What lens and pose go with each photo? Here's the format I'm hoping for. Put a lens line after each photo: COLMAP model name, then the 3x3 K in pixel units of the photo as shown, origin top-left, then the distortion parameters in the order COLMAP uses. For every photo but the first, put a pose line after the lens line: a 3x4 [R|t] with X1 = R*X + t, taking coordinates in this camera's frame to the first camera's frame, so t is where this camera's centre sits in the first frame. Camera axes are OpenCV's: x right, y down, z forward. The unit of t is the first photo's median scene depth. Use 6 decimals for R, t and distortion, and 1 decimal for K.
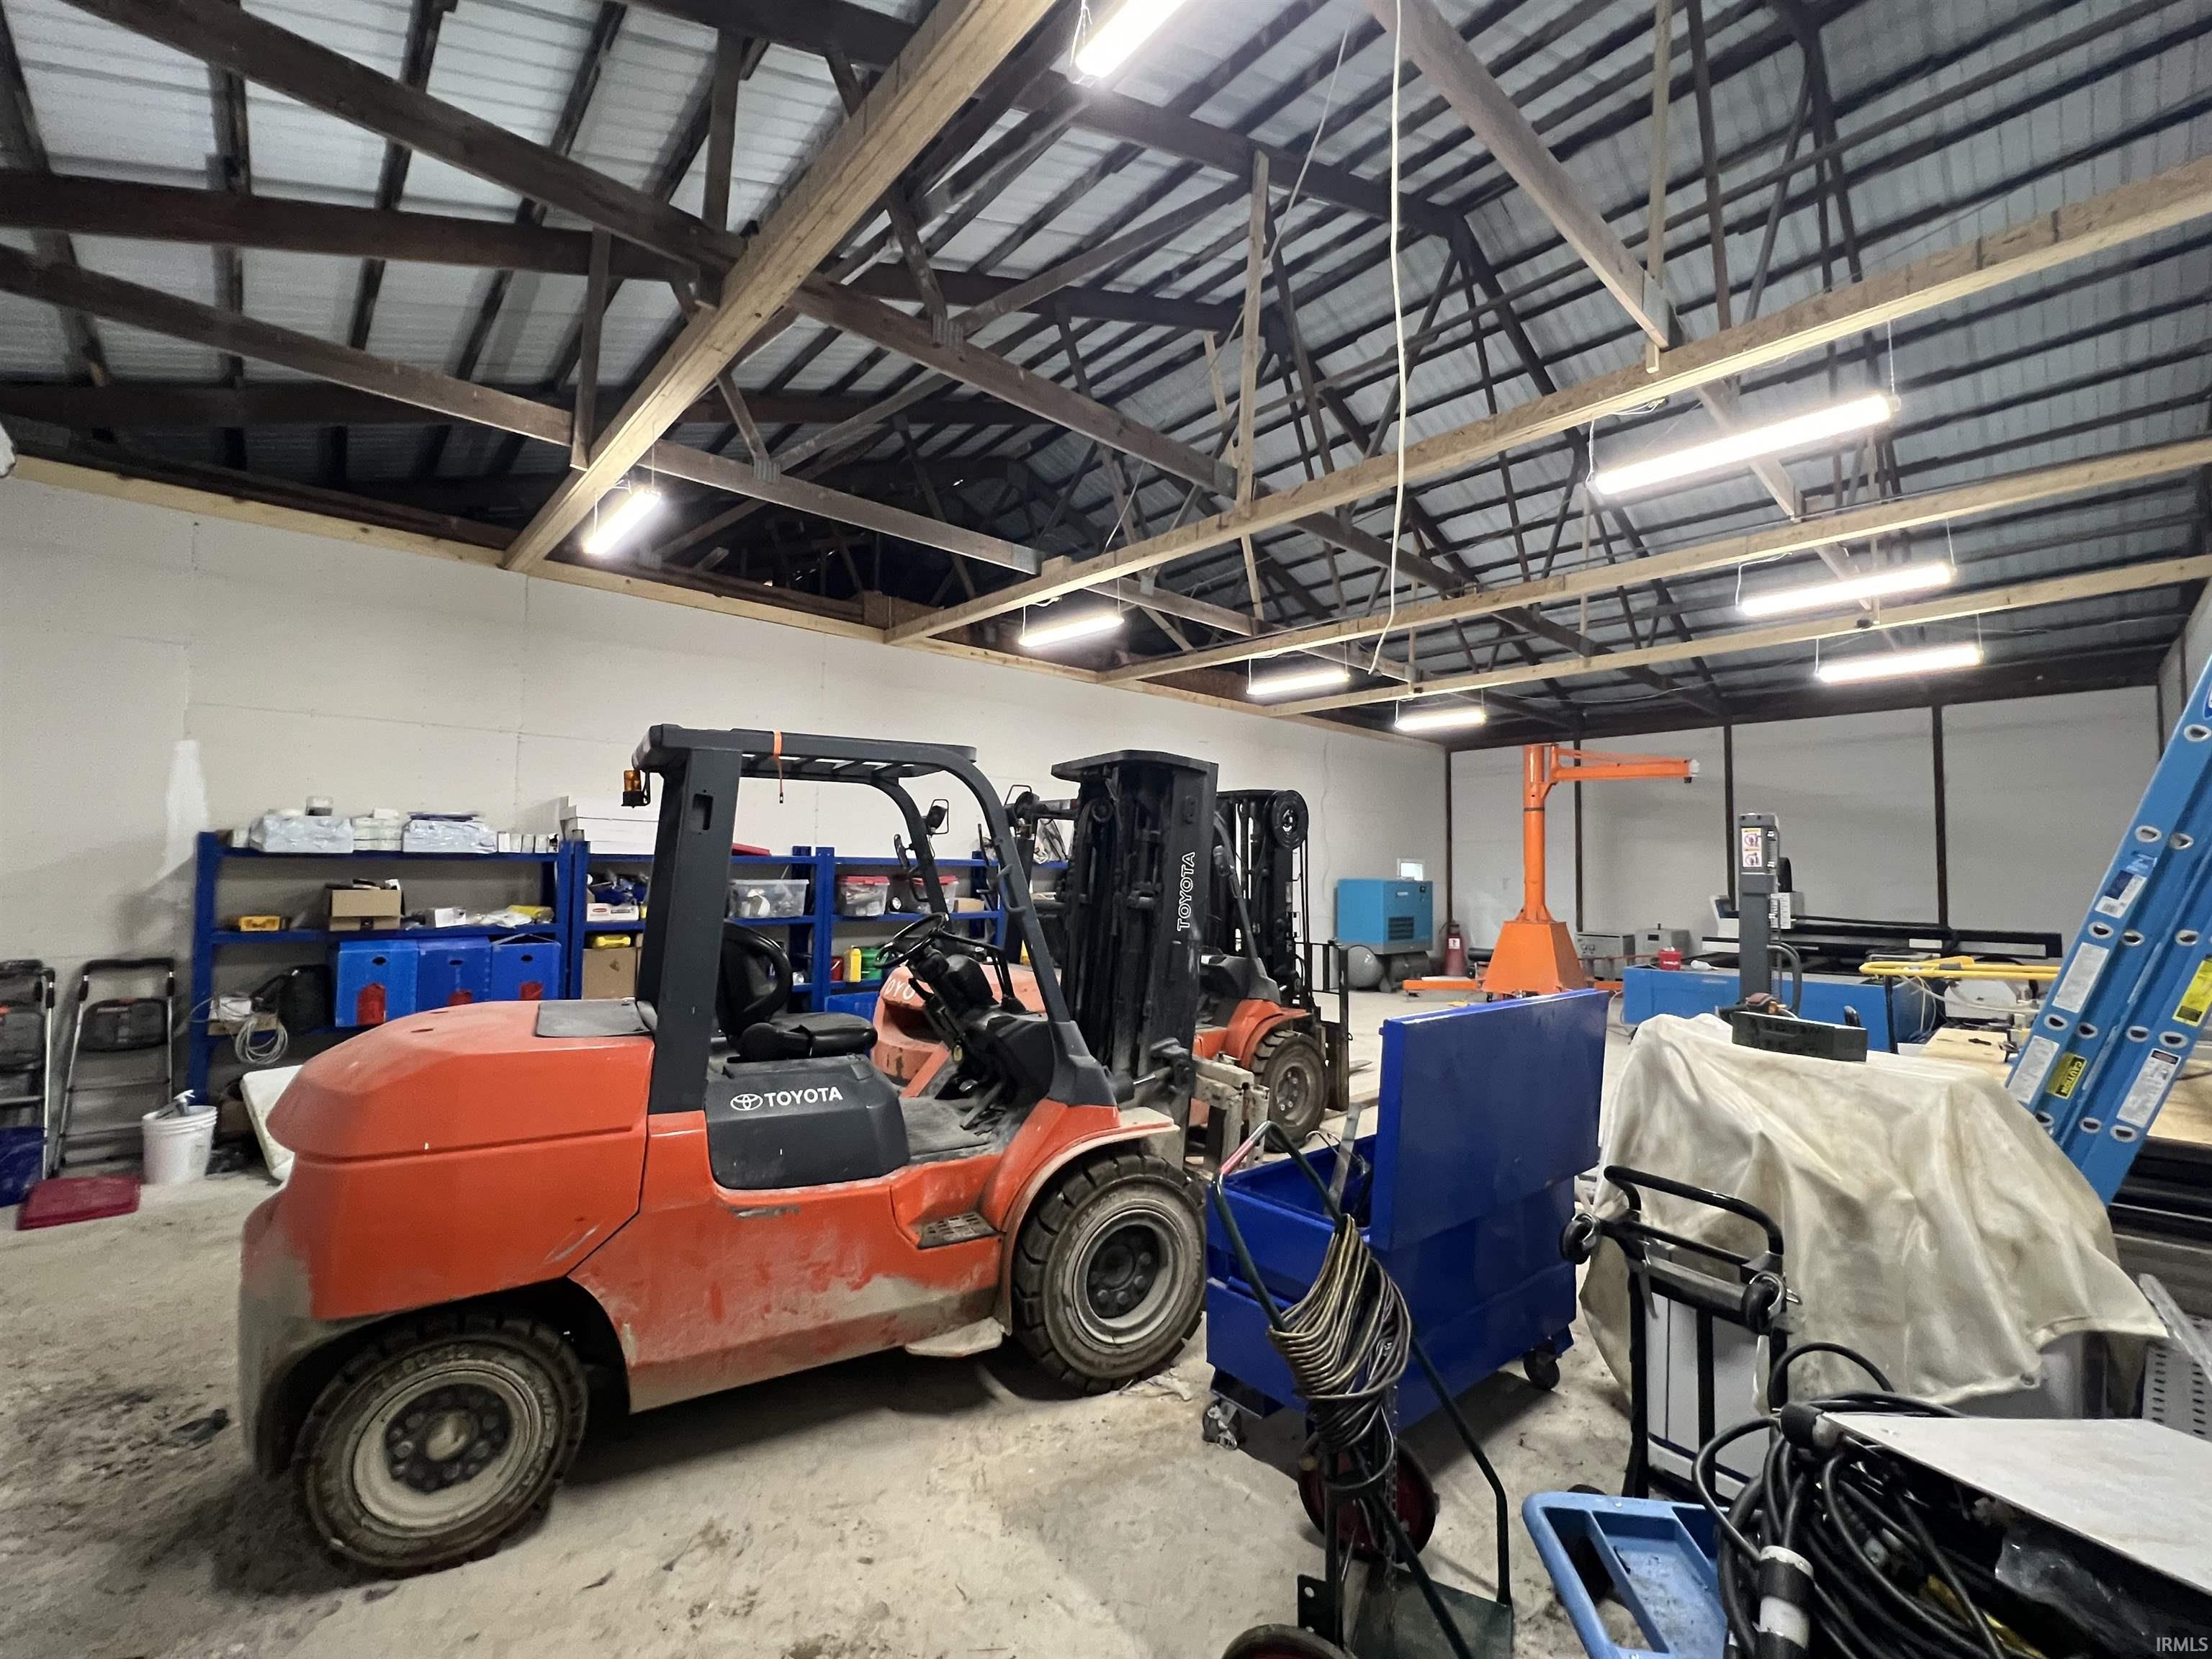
lens RADIAL K [[943.6, 0, 1106.0], [0, 943.6, 829.5], [0, 0, 1]] dist [-0.004974, 0.000229]
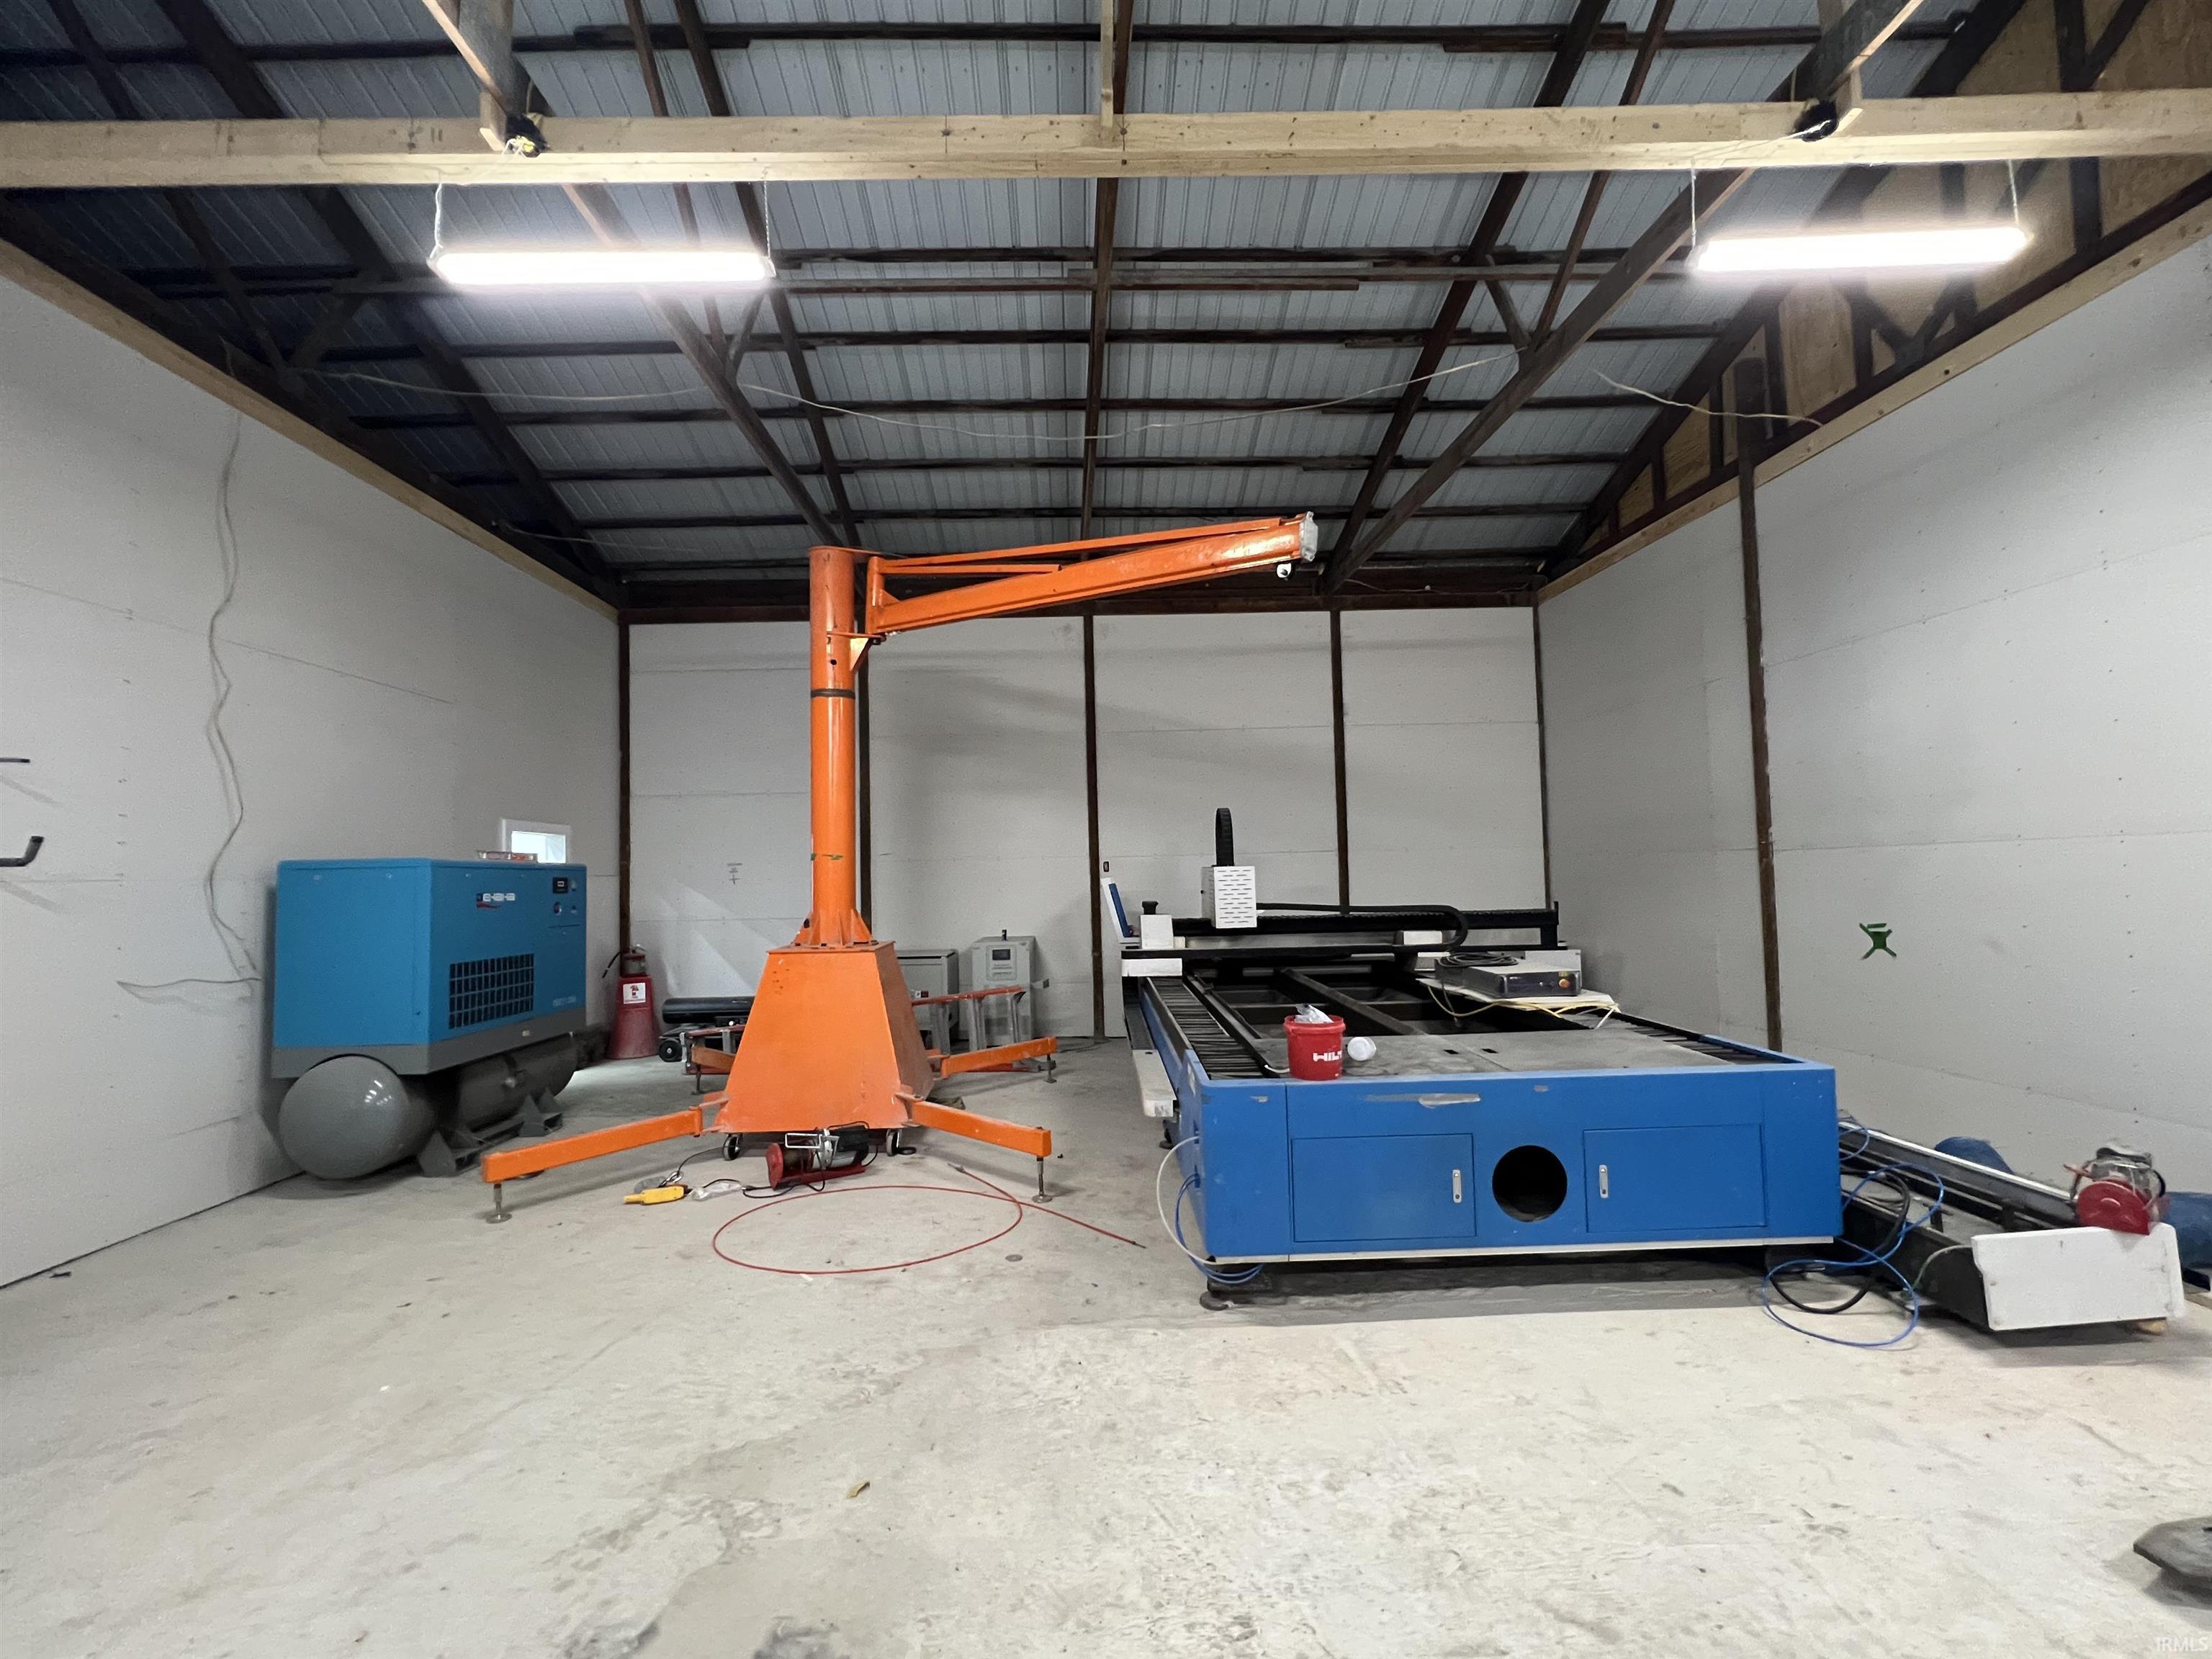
lens RADIAL K [[909.8, 0, 1106.0], [0, 909.8, 829.5], [0, 0, 1]] dist [-0.002687, 0.000594]
pose [[0.662537, 0.011896, 0.748935, 0.194121], [-0.009390, 0.999927, -0.007576, 0.040123], [-0.748971, -0.002013, 0.662600, 0.552404]]
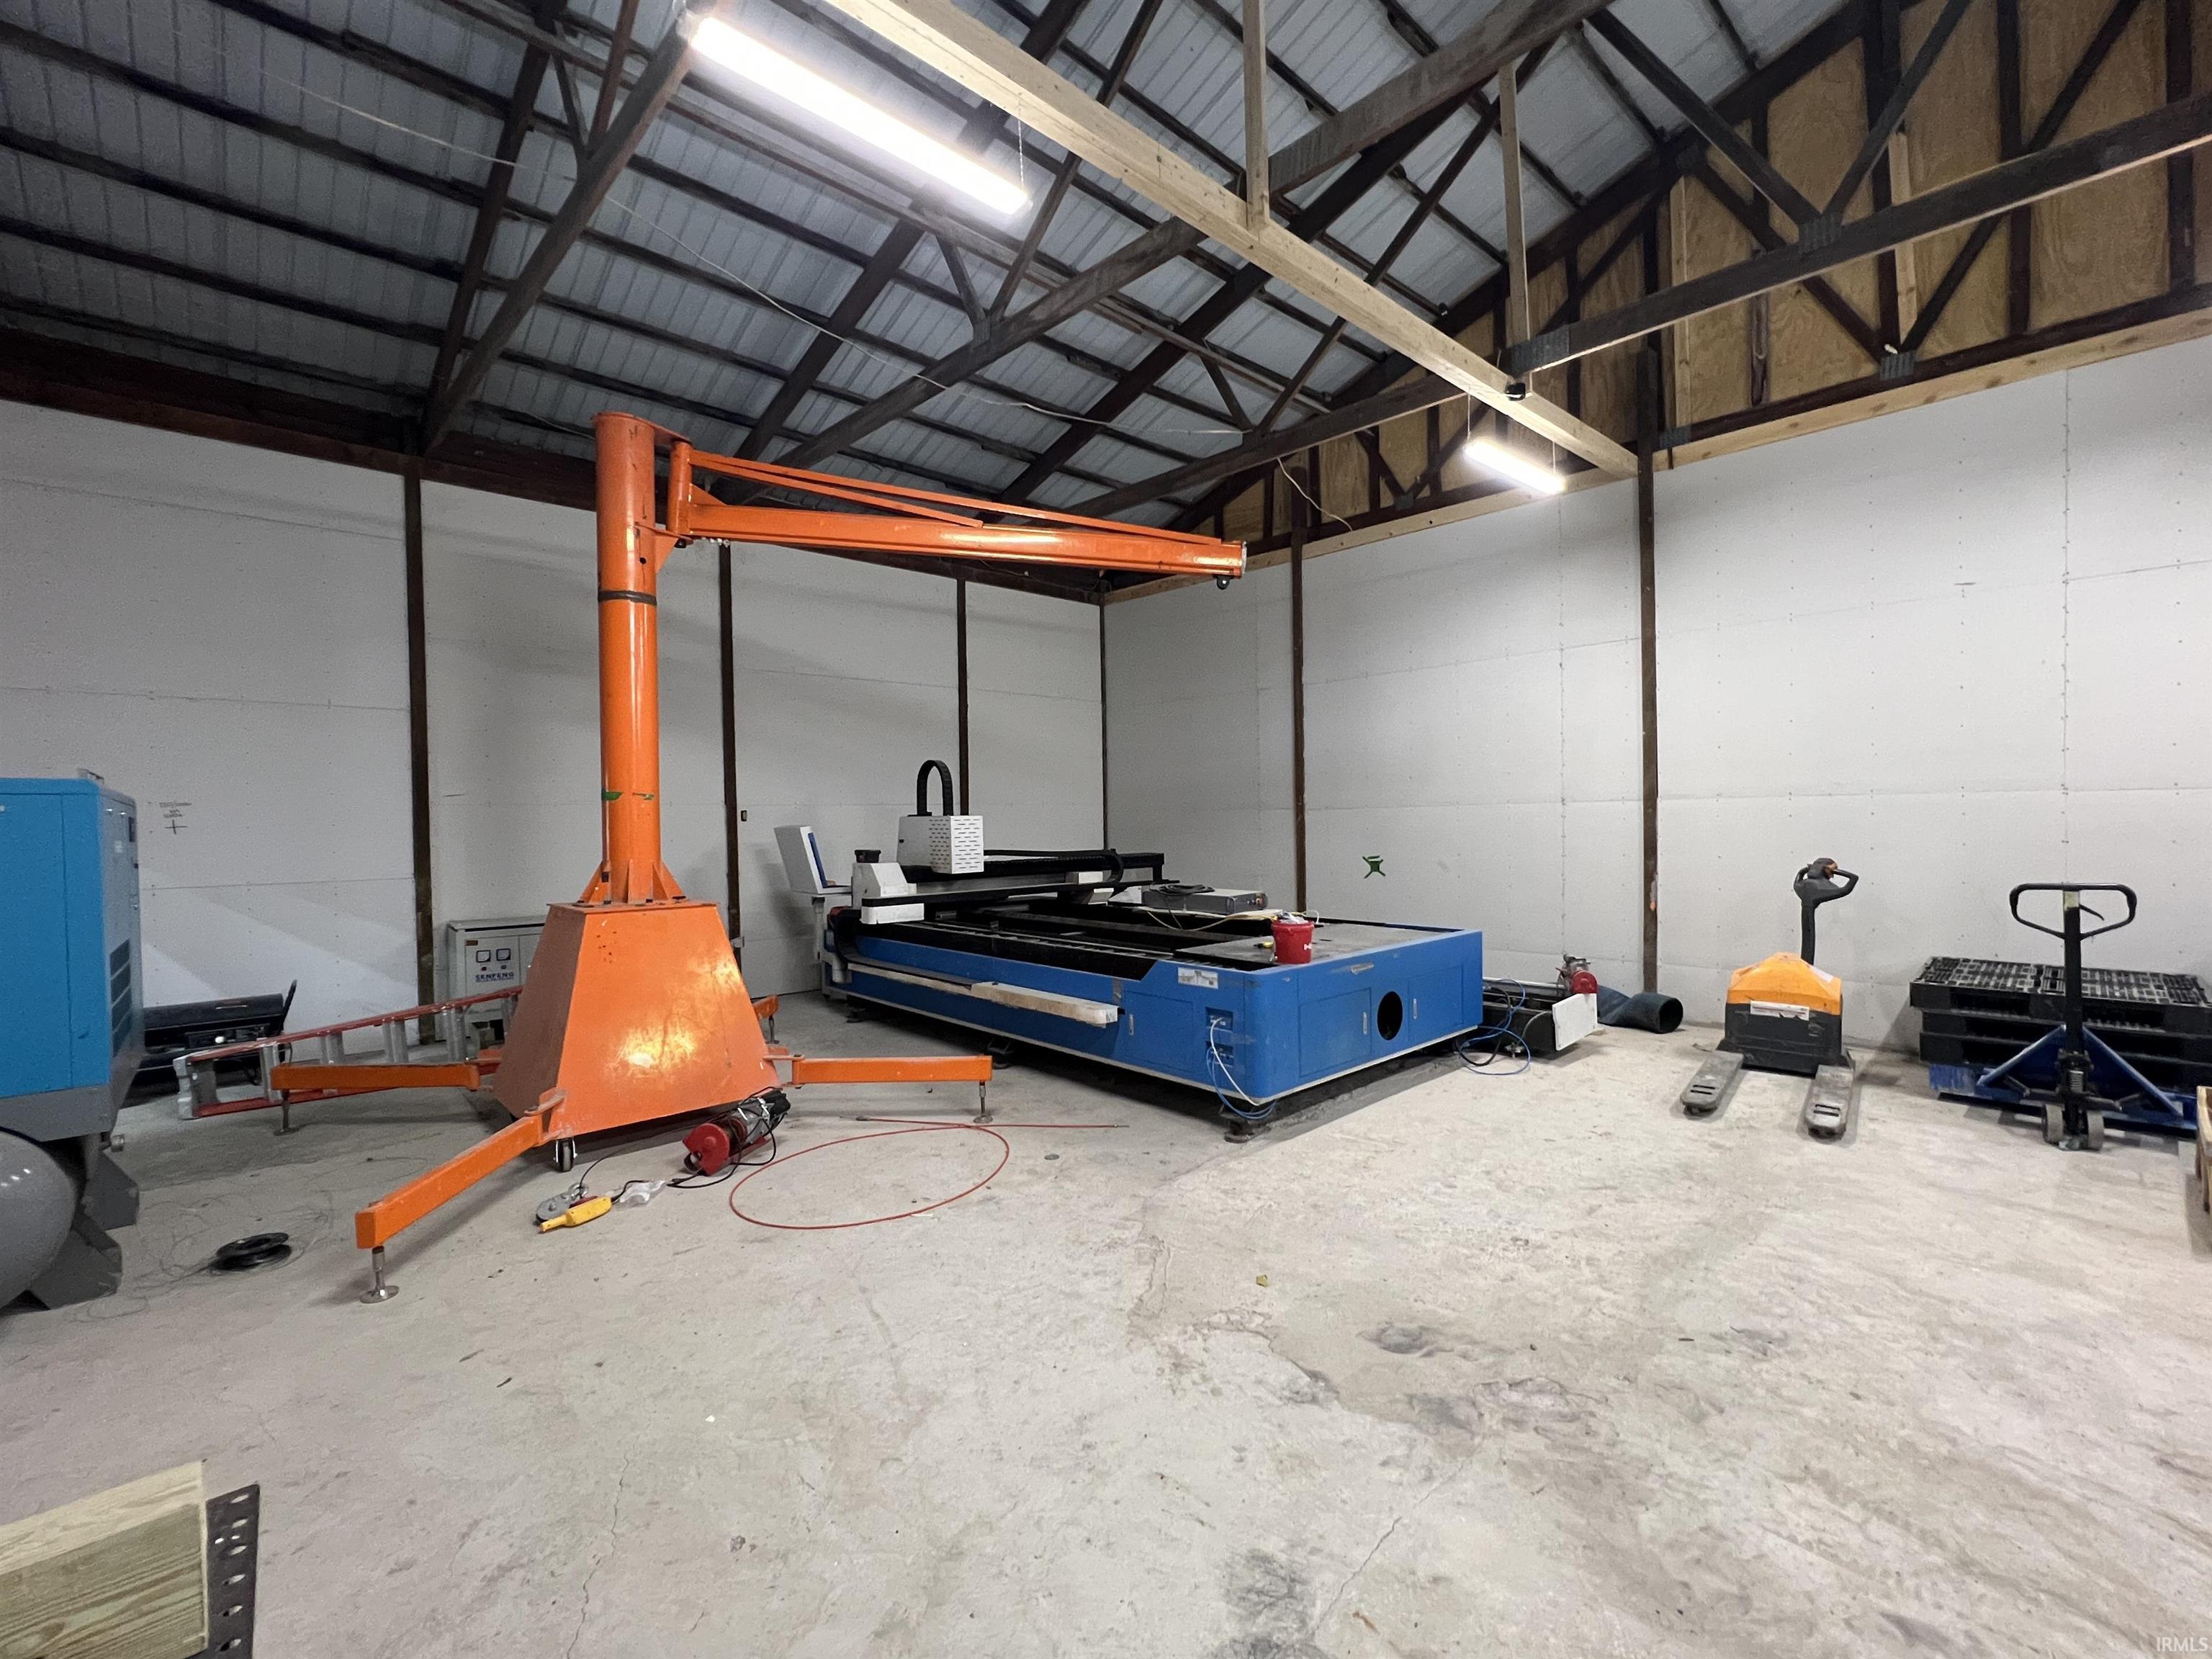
lens RADIAL K [[943.6, 0, 1106.0], [0, 943.6, 829.5], [0, 0, 1]] dist [-0.004974, 0.000229]
pose [[-0.004379, -0.020286, 0.999785, 0.073210], [-0.036143, 0.999144, 0.020115, 0.048894], [-0.999337, -0.036047, -0.005108, 0.730653]]
